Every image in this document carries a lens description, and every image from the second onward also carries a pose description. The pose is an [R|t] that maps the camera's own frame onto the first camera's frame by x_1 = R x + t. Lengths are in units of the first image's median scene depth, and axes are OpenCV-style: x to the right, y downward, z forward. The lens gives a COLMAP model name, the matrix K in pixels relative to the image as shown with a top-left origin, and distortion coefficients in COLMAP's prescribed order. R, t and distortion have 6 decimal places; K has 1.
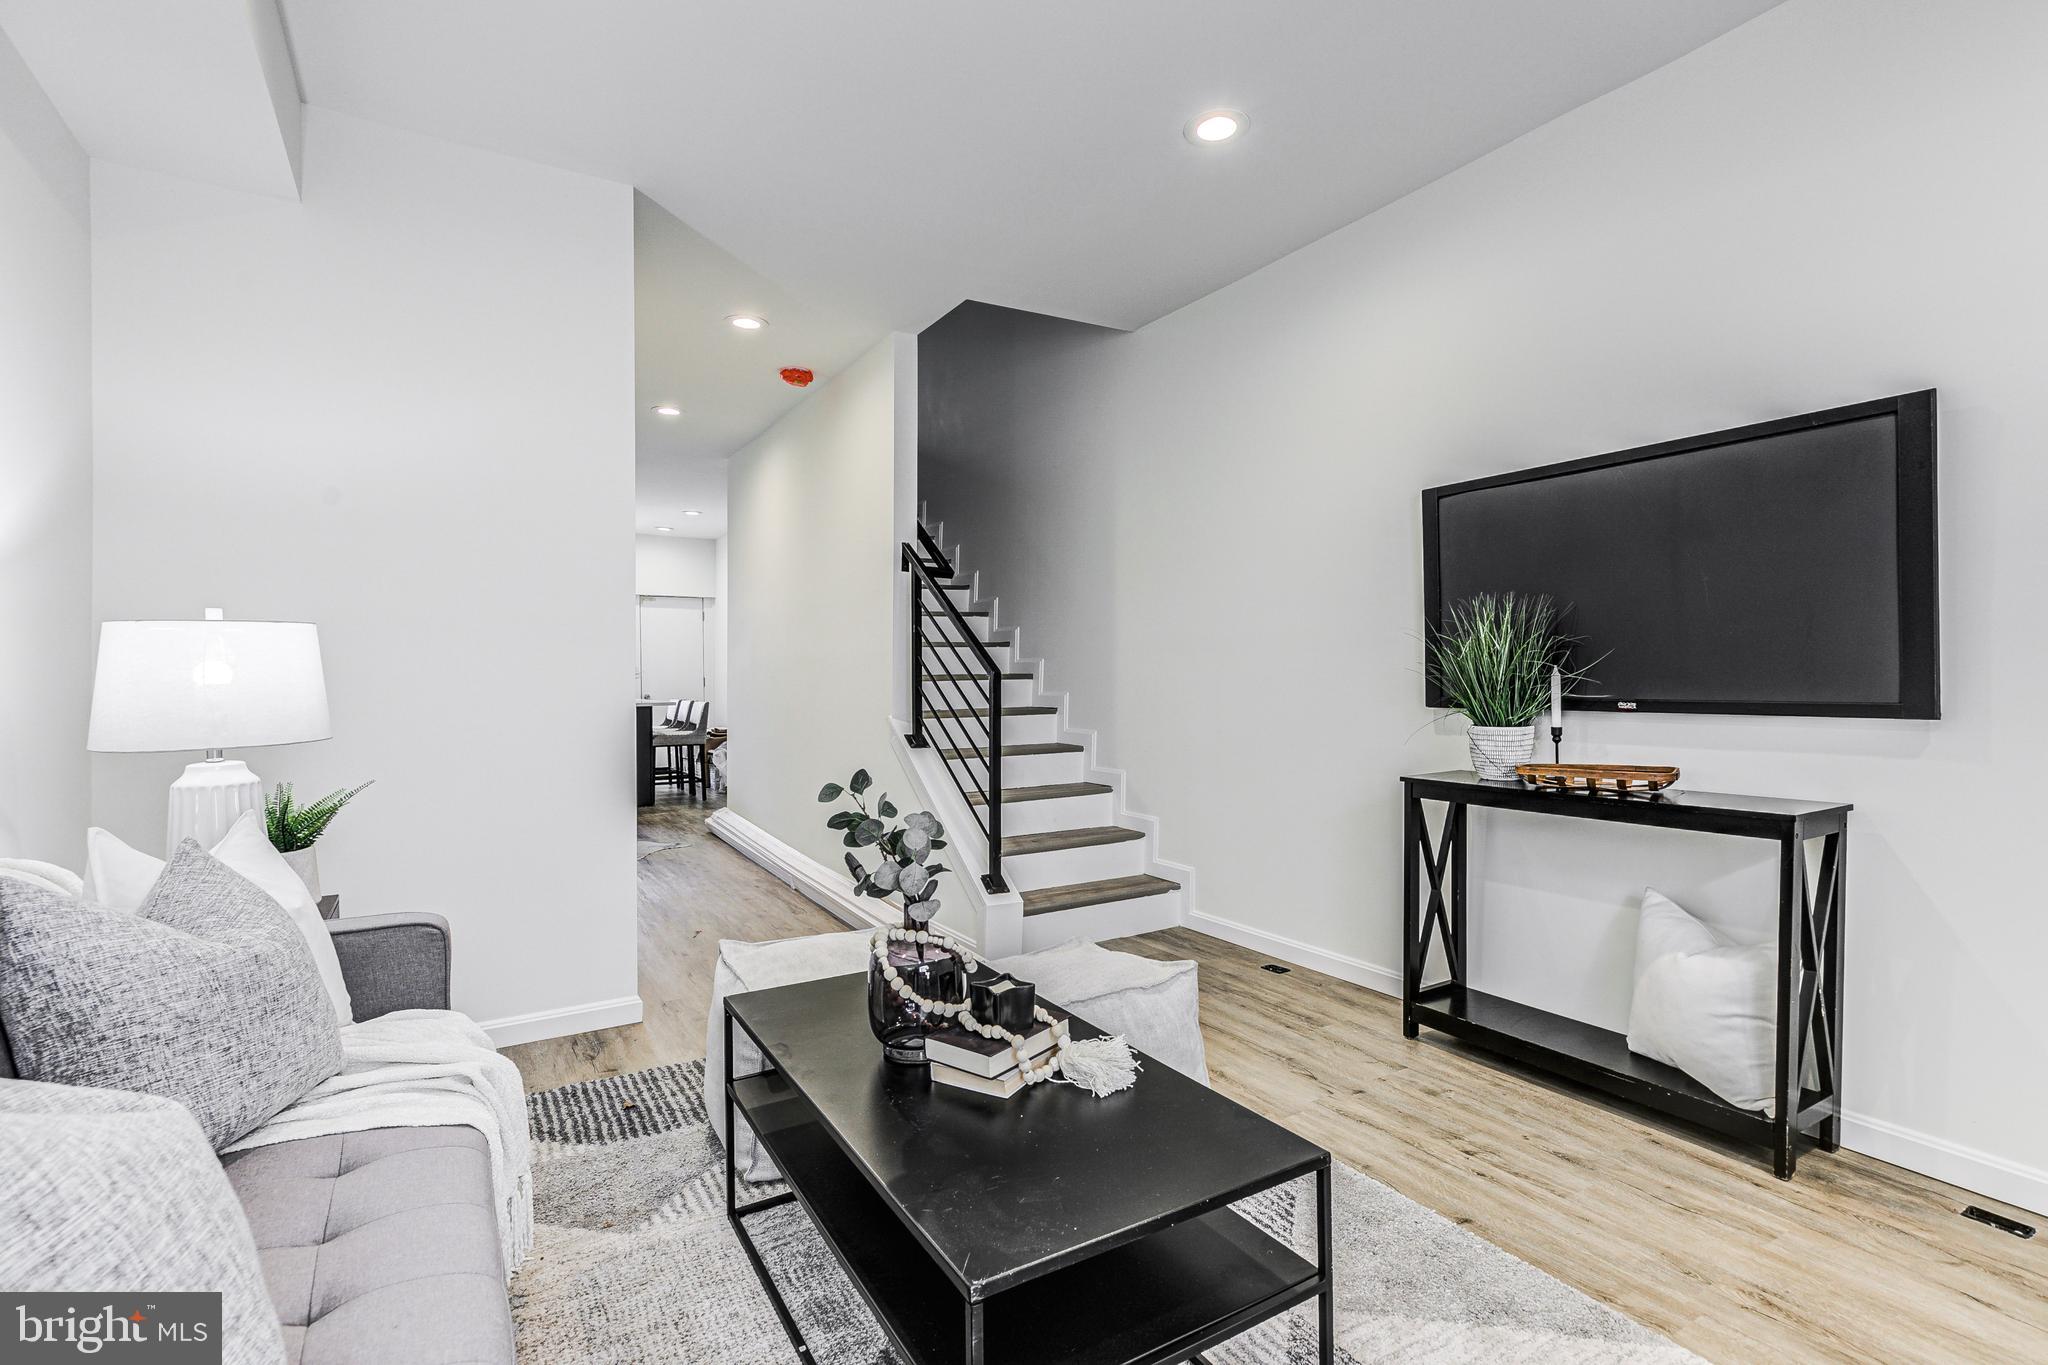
lens RADIAL K [[964.8, 0, 1037.5], [0, 964.8, 679.8], [0, 0, 1]] dist [0.002838, 0.000155]
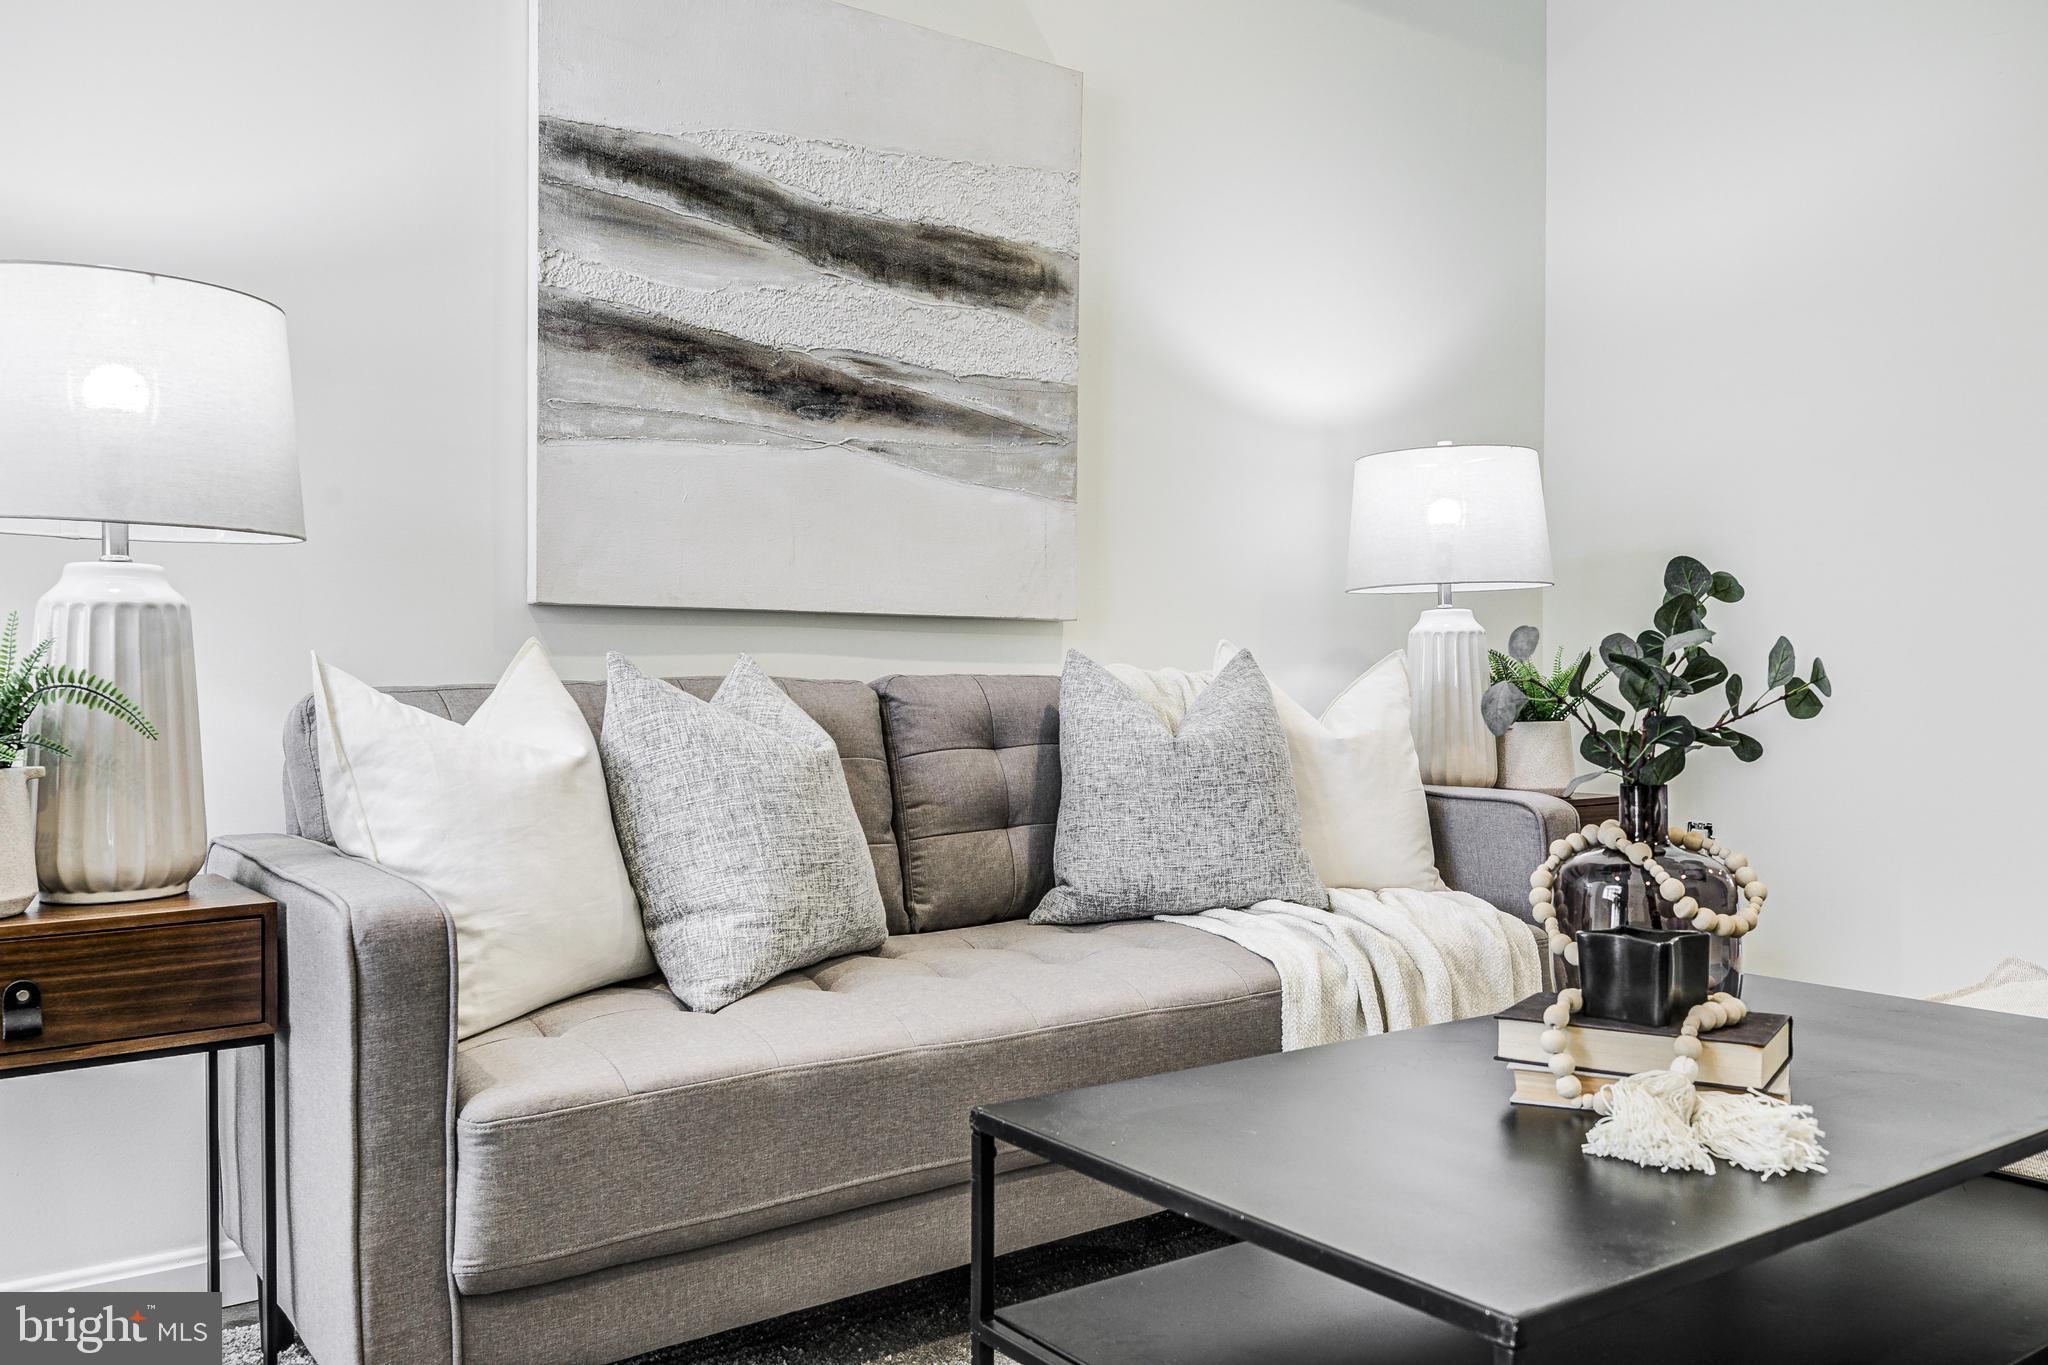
lens RADIAL K [[1620.3, 0, 1020.5], [0, 1620.3, 676.1], [0, 0, 1]] dist [0.010964, -0.002462]
pose [[0.070586, 0.007235, -0.997479, 0.287776], [-0.007365, 0.999950, 0.006732, 0.062285], [0.997479, 0.006872, 0.070635, 0.217619]]
